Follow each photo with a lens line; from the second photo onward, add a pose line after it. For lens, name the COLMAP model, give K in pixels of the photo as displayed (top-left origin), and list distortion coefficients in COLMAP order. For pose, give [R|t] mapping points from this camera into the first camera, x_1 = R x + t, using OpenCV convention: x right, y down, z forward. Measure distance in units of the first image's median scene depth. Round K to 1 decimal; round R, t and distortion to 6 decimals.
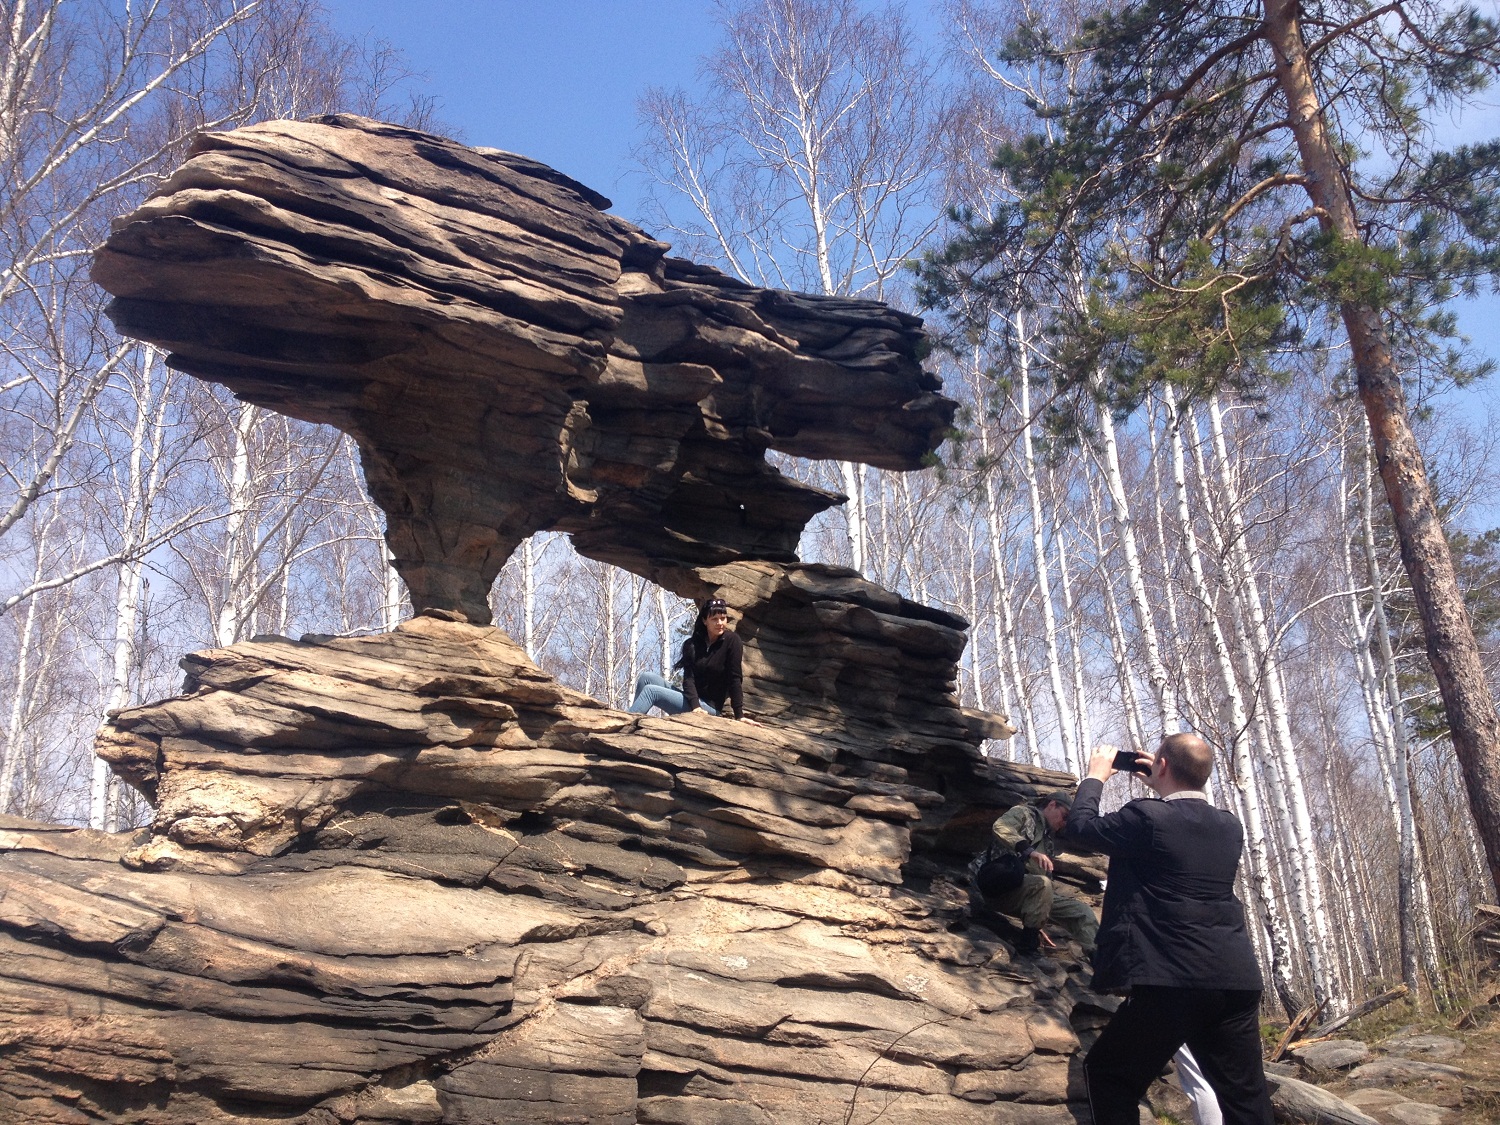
lens RADIAL K [[1403.7, 0, 750.7], [0, 1403.7, 600.5], [0, 0, 1]] dist [0.126892, -0.274643]
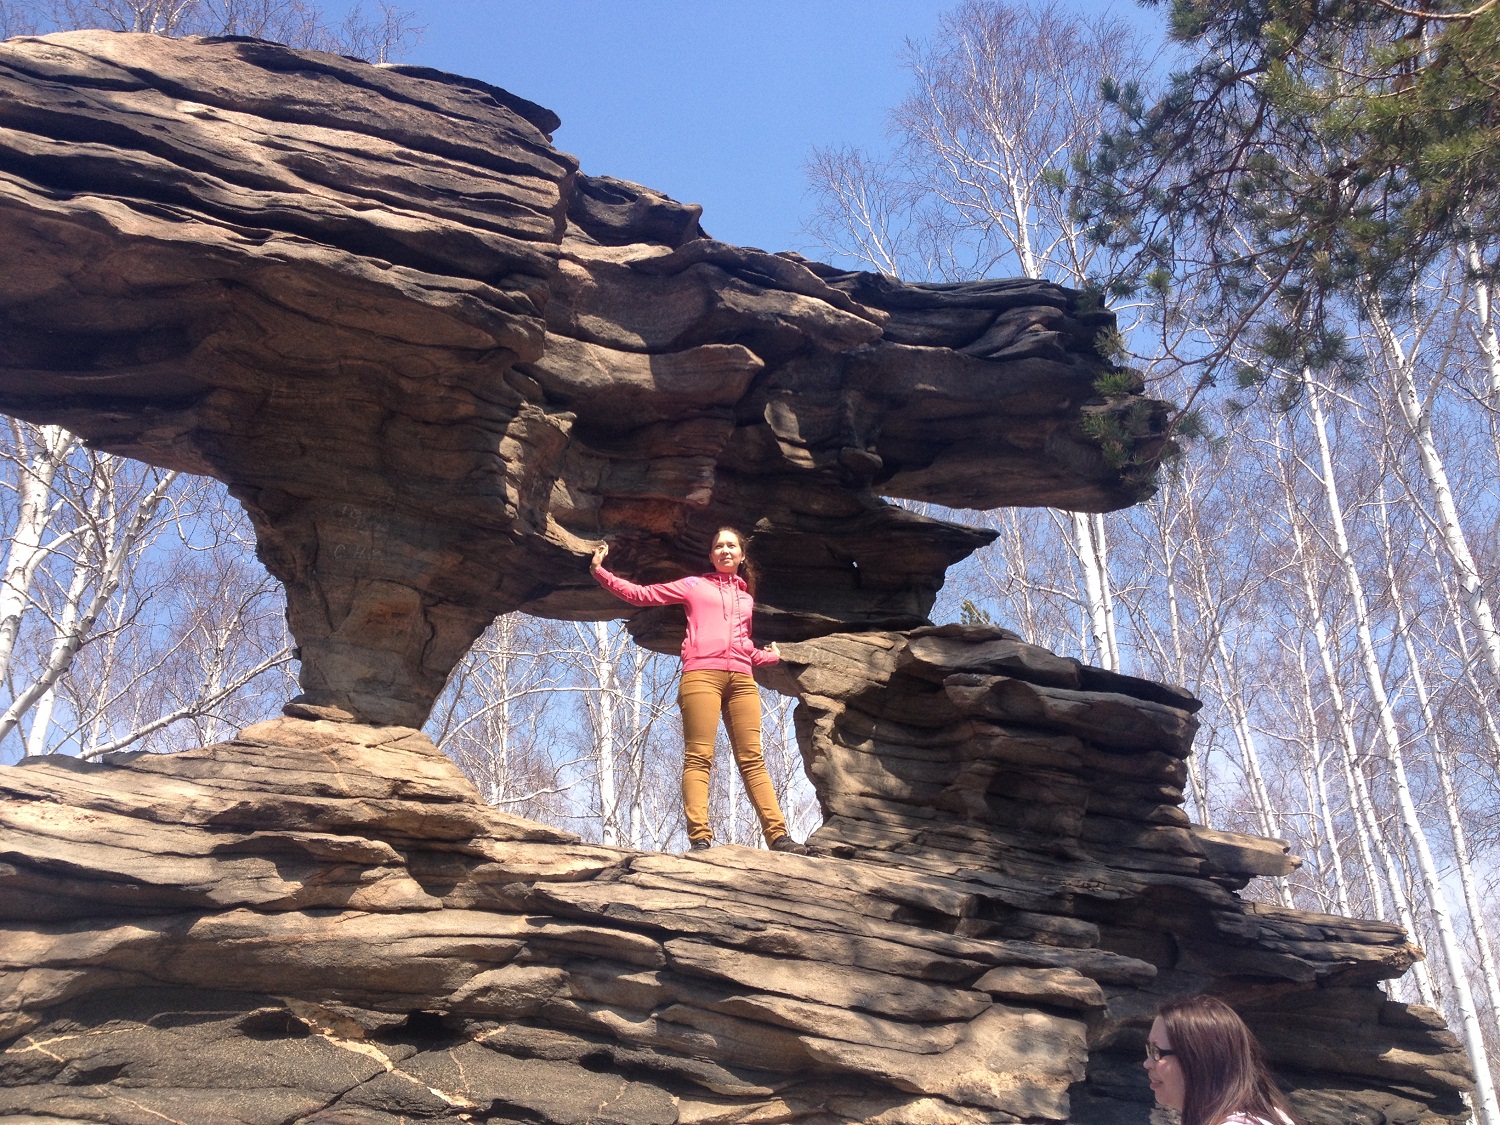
lens RADIAL K [[1403.7, 0, 750.7], [0, 1403.7, 600.5], [0, 0, 1]] dist [0.126892, -0.274643]
pose [[0.970108, -0.091708, -0.224680, 0.139091], [0.063529, 0.989529, -0.129598, 0.057686], [0.234213, 0.111451, 0.965776, 0.391983]]
